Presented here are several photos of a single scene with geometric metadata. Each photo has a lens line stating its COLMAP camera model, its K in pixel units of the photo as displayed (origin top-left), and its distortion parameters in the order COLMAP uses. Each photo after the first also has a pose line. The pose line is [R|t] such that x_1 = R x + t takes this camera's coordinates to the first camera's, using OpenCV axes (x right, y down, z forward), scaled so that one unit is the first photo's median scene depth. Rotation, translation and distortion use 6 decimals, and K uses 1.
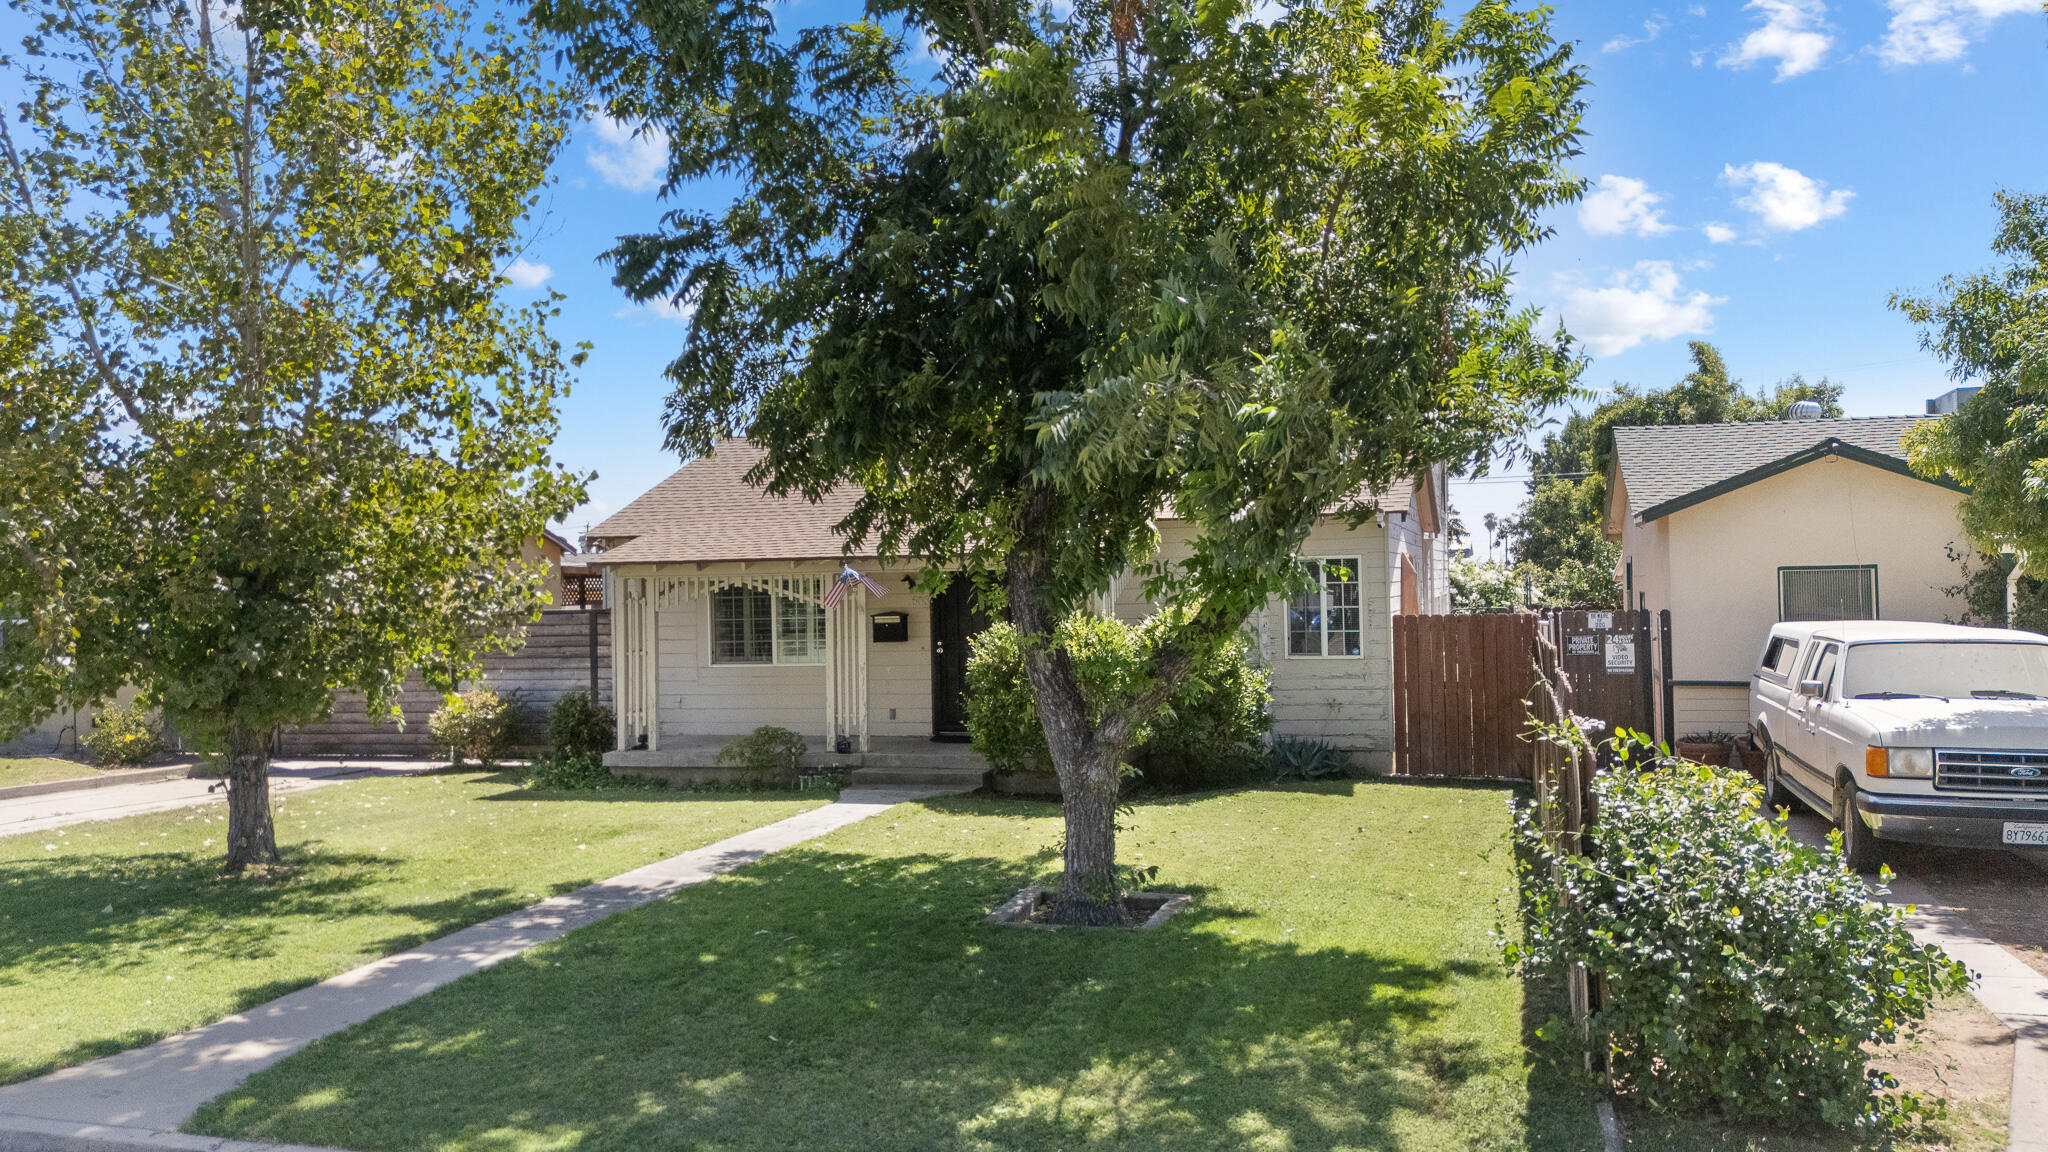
lens RADIAL K [[1590.9, 0, 1024.0], [0, 1590.9, 576.0], [0, 0, 1]] dist [0.006746, 0.001221]
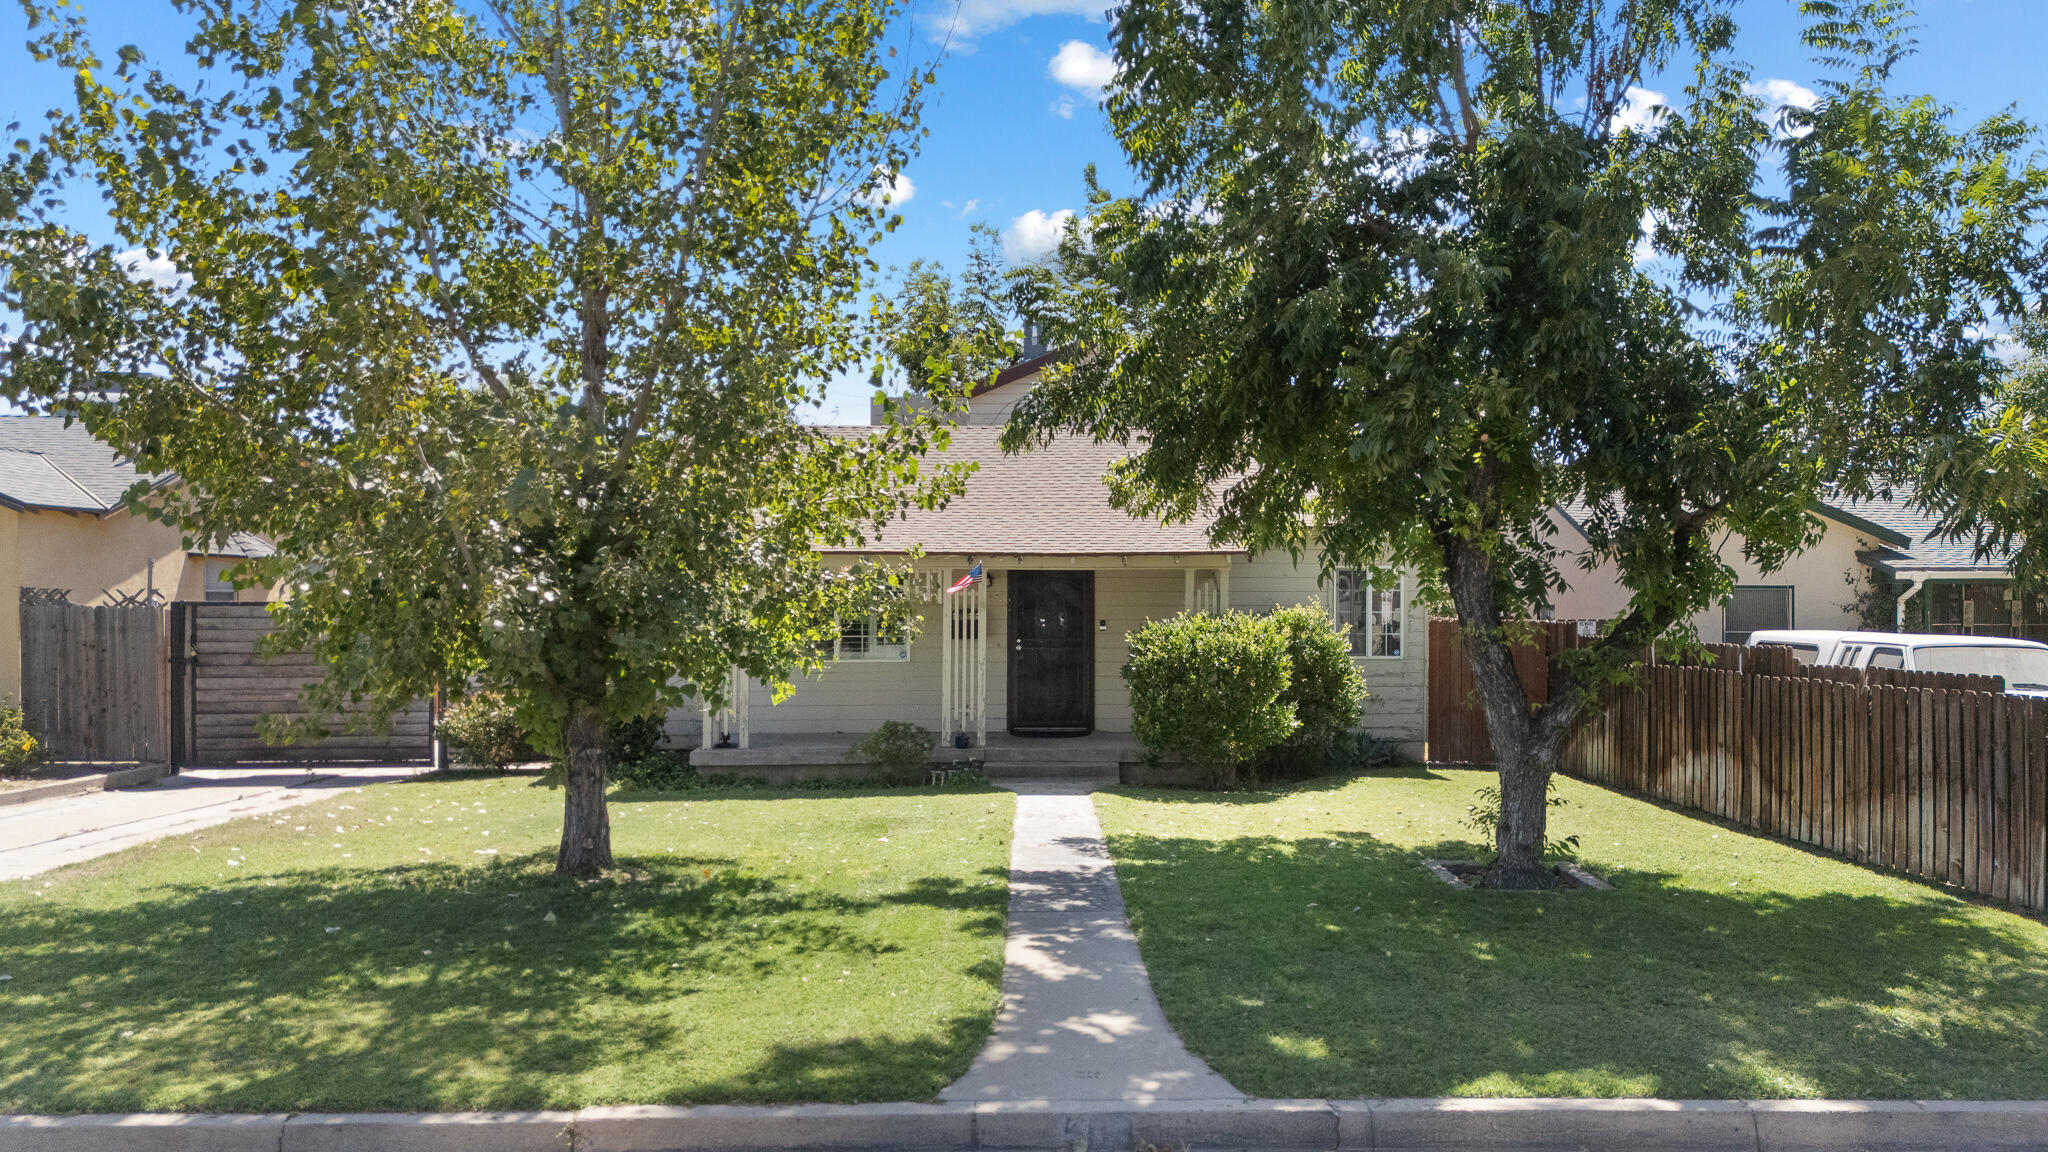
lens RADIAL K [[1531.5, 0, 1024.0], [0, 1531.5, 576.0], [0, 0, 1]] dist [-0.000072, -0.002083]
pose [[0.927479, 0.026803, 0.372914, -0.434503], [-0.024959, 0.999641, -0.009772, 0.010747], [-0.373042, -0.000244, 0.927814, 0.084662]]
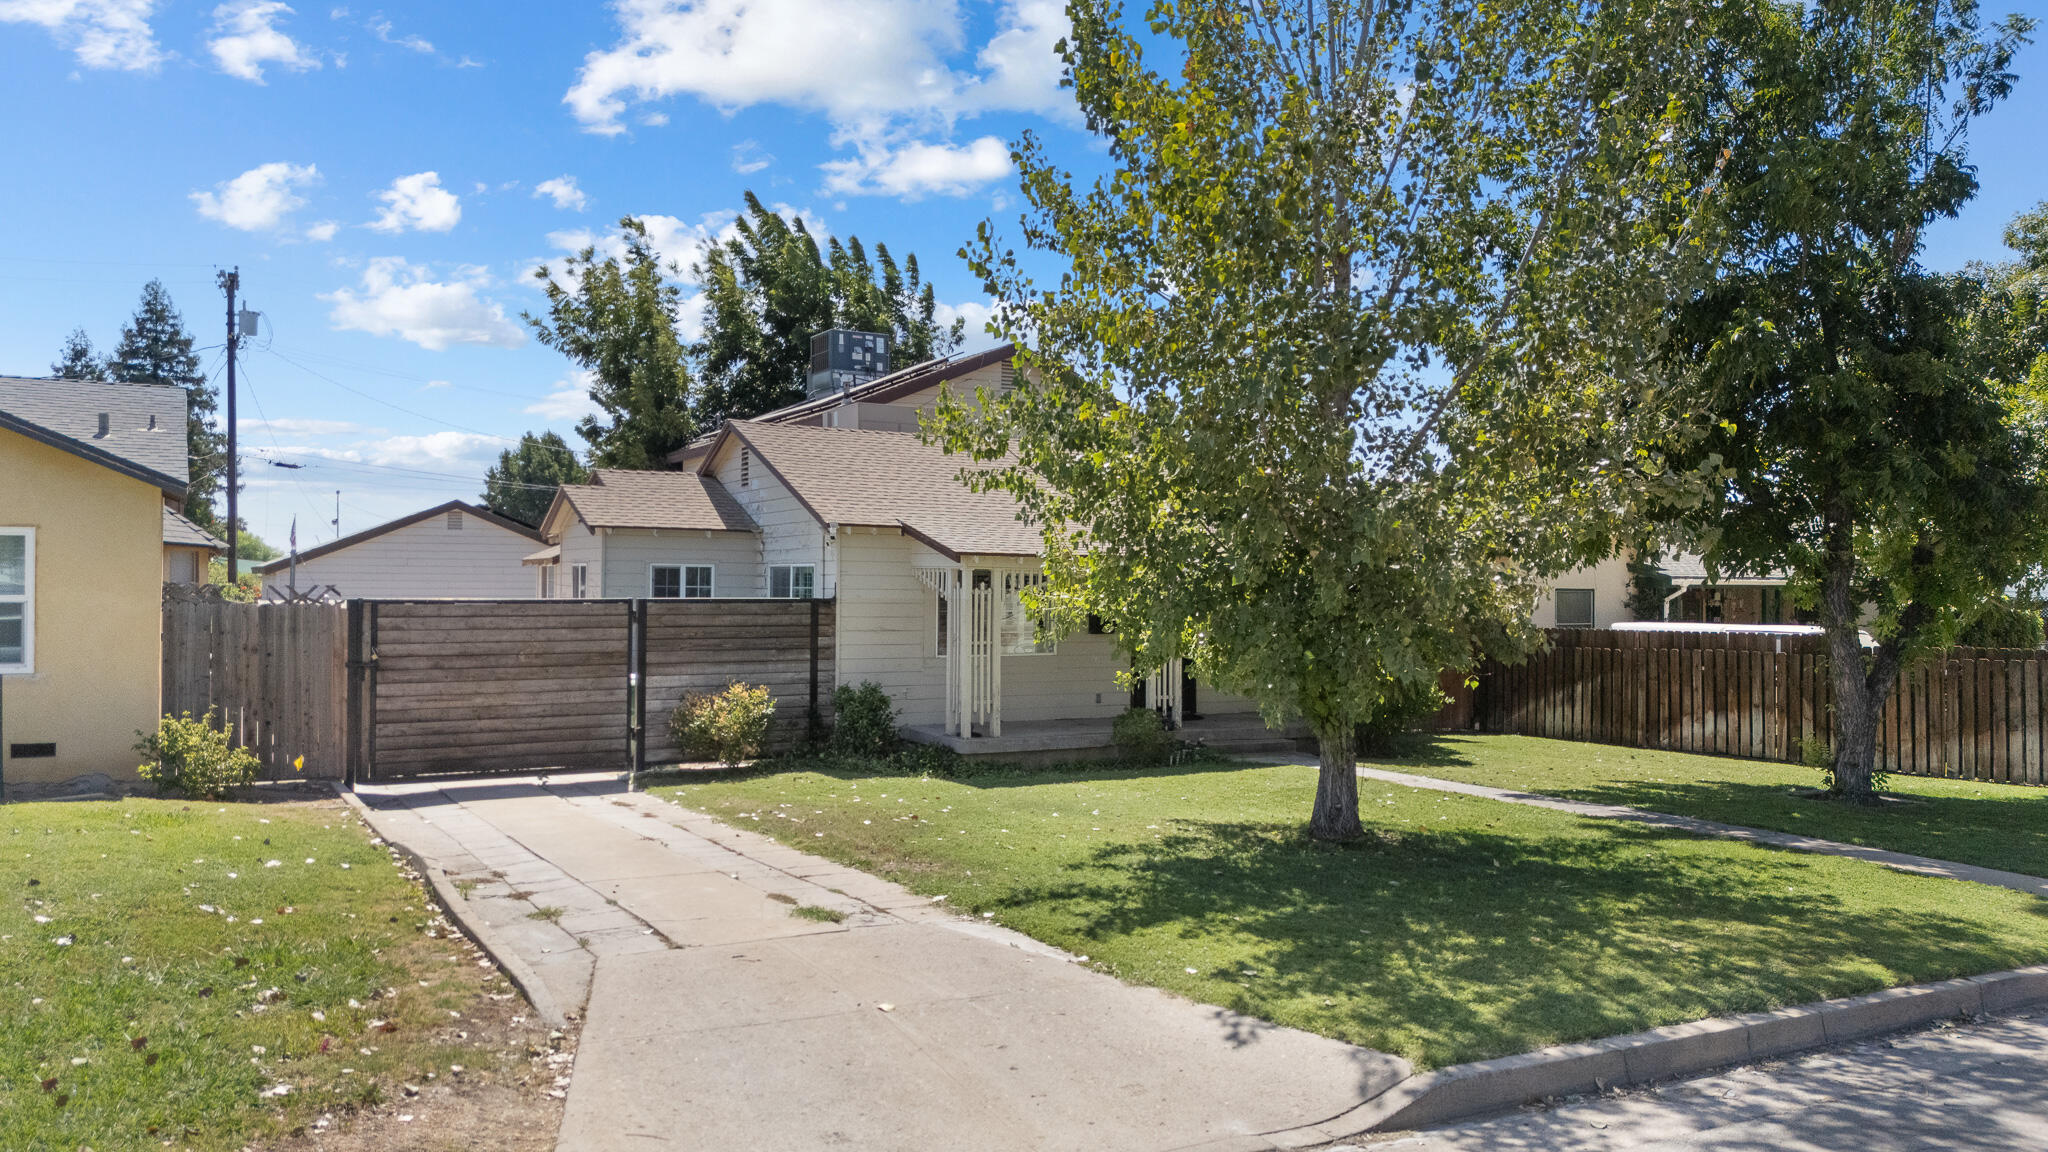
lens RADIAL K [[1531.5, 0, 1024.0], [0, 1531.5, 576.0], [0, 0, 1]] dist [-0.000072, -0.002083]
pose [[0.667857, 0.030672, 0.743658, -0.974950], [-0.030564, 0.999438, -0.013772, 0.018170], [-0.743662, -0.013531, 0.668419, 0.325303]]
